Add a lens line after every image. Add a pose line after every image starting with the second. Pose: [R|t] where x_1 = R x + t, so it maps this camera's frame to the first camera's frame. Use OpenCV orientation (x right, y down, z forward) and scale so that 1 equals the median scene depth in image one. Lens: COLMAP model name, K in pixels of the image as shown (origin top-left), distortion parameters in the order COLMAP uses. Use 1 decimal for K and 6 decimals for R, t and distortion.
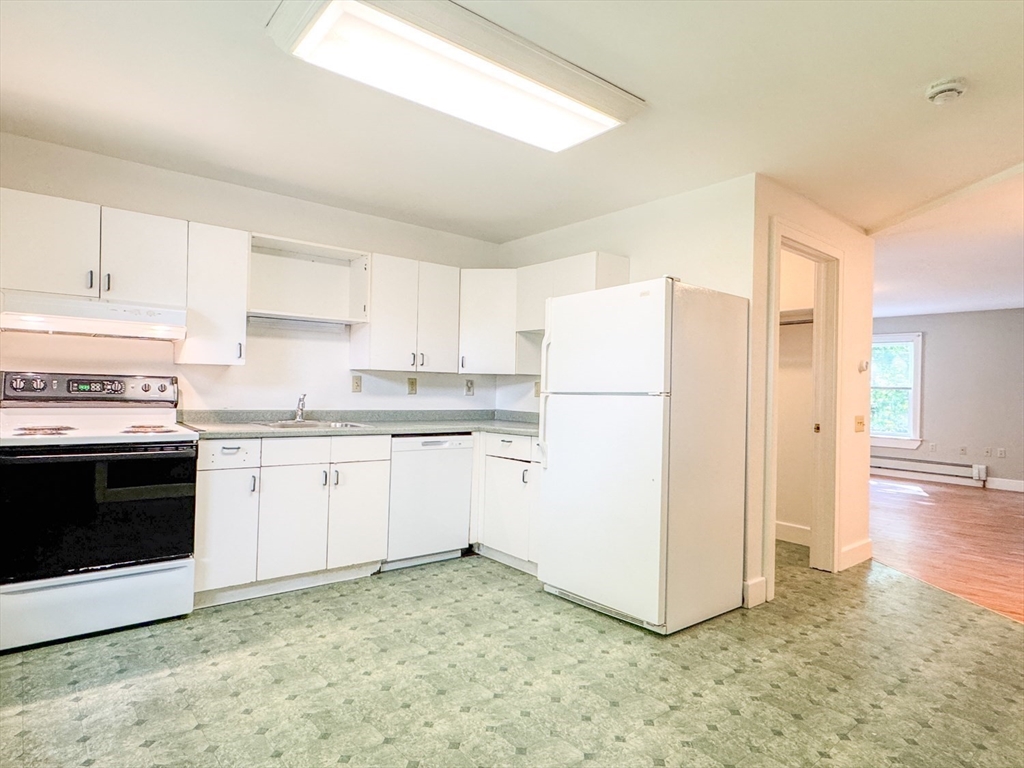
lens RADIAL K [[598.8, 0, 515.9], [0, 598.8, 386.7], [0, 0, 1]] dist [0.002123, 0.001006]
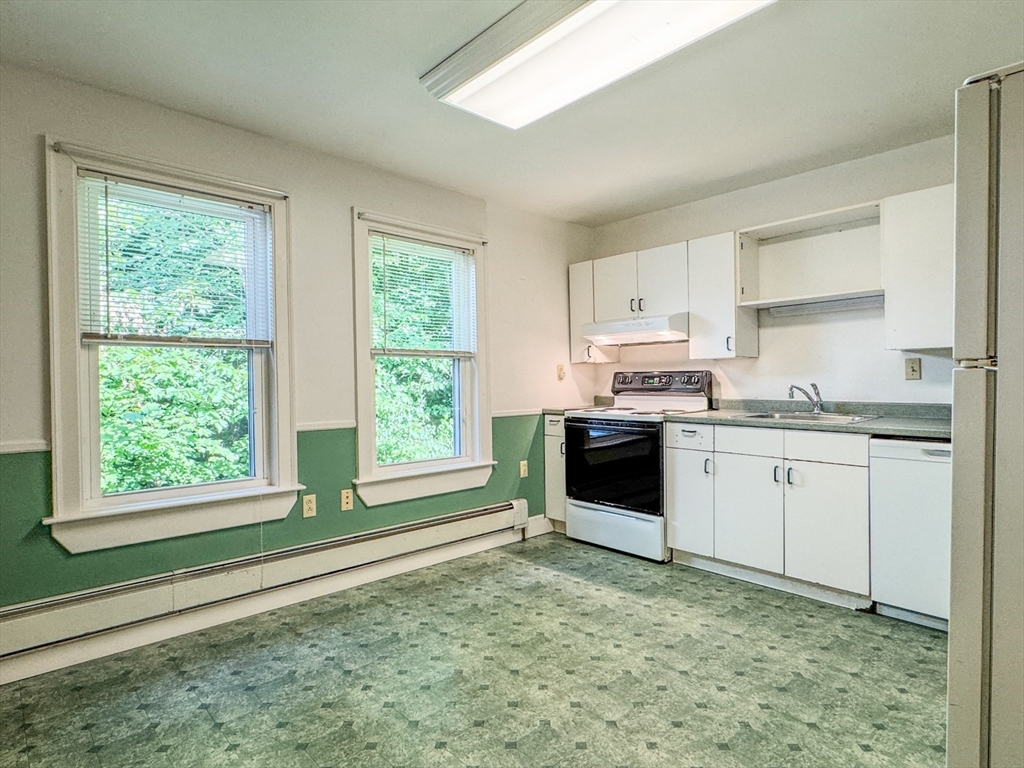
lens RADIAL K [[574.6, 0, 515.9], [0, 574.6, 384.5], [0, 0, 1]] dist [-0.007365, 0.005454]
pose [[0.036216, -0.018747, -0.999168, 0.620466], [0.013254, 0.999745, -0.018278, 0.030383], [0.999256, -0.012581, 0.036455, 0.647745]]
